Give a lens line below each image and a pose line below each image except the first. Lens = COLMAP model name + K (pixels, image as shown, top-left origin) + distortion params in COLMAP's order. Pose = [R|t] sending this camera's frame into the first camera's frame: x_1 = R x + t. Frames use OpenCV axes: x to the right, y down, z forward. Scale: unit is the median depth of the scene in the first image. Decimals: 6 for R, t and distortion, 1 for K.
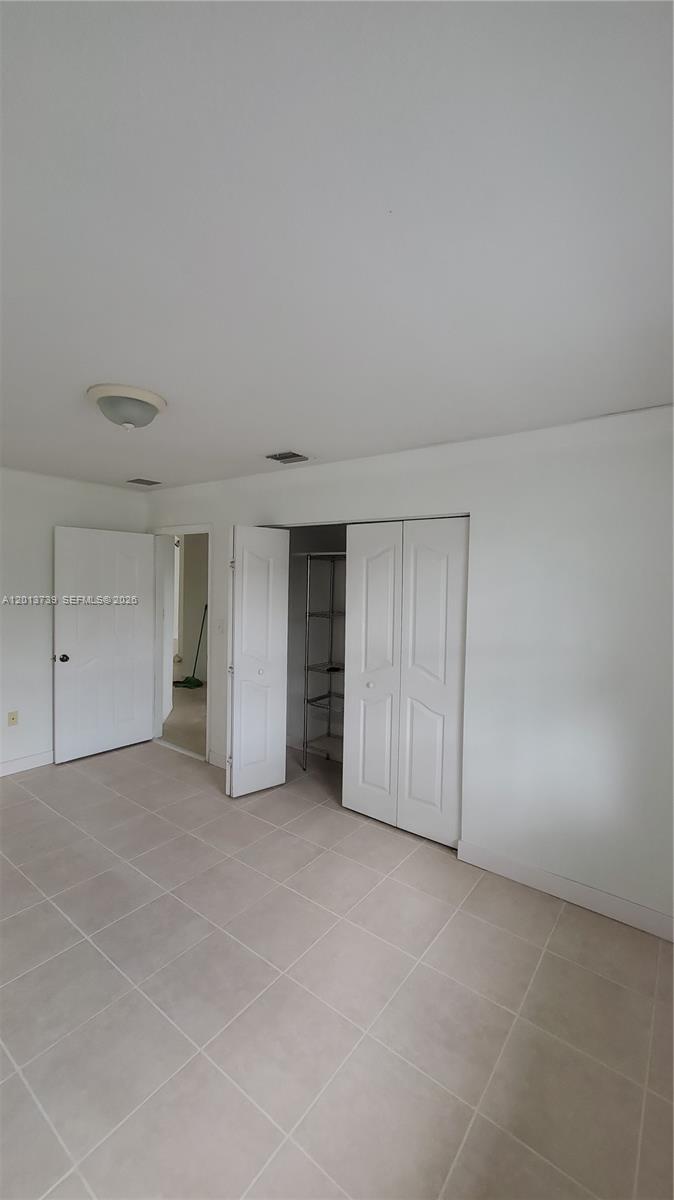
lens RADIAL K [[471.4, 0, 341.1], [0, 471.4, 599.9], [0, 0, 1]] dist [0.000859, 0.000134]
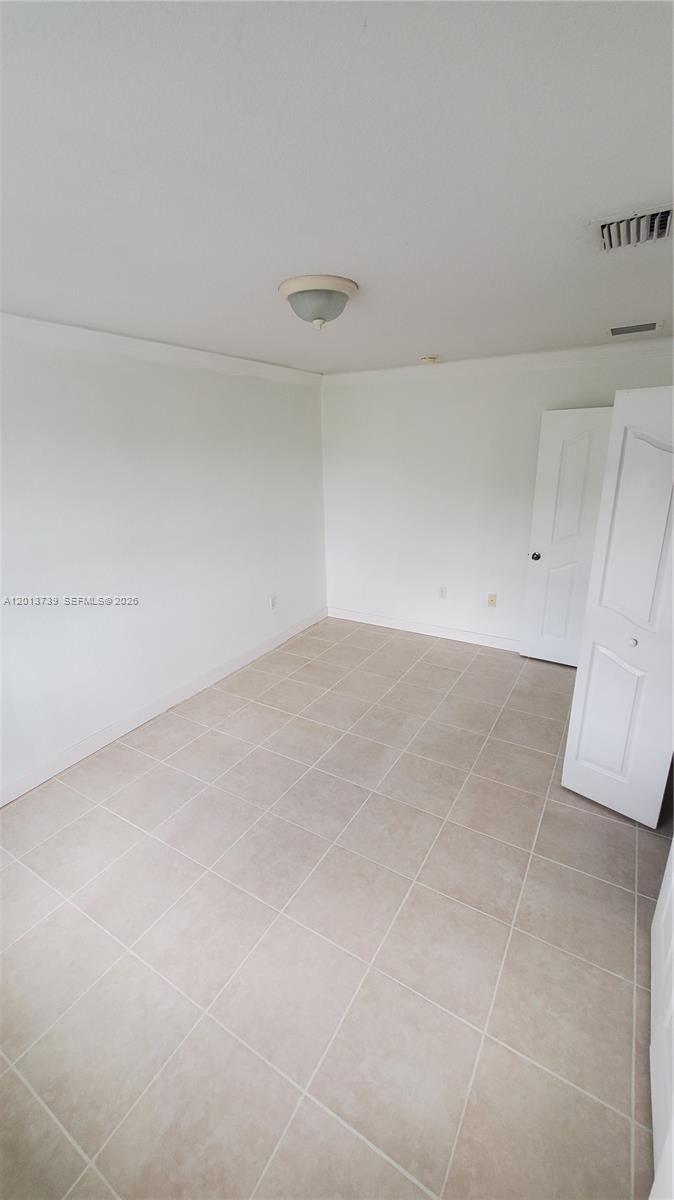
lens RADIAL K [[471.4, 0, 341.1], [0, 471.4, 599.9], [0, 0, 1]] dist [0.000859, 0.000134]
pose [[0.102141, 0.281451, -0.954124, 0.442808], [-0.007841, 0.959338, 0.282150, -0.083670], [0.994739, -0.021338, 0.100195, 0.706810]]
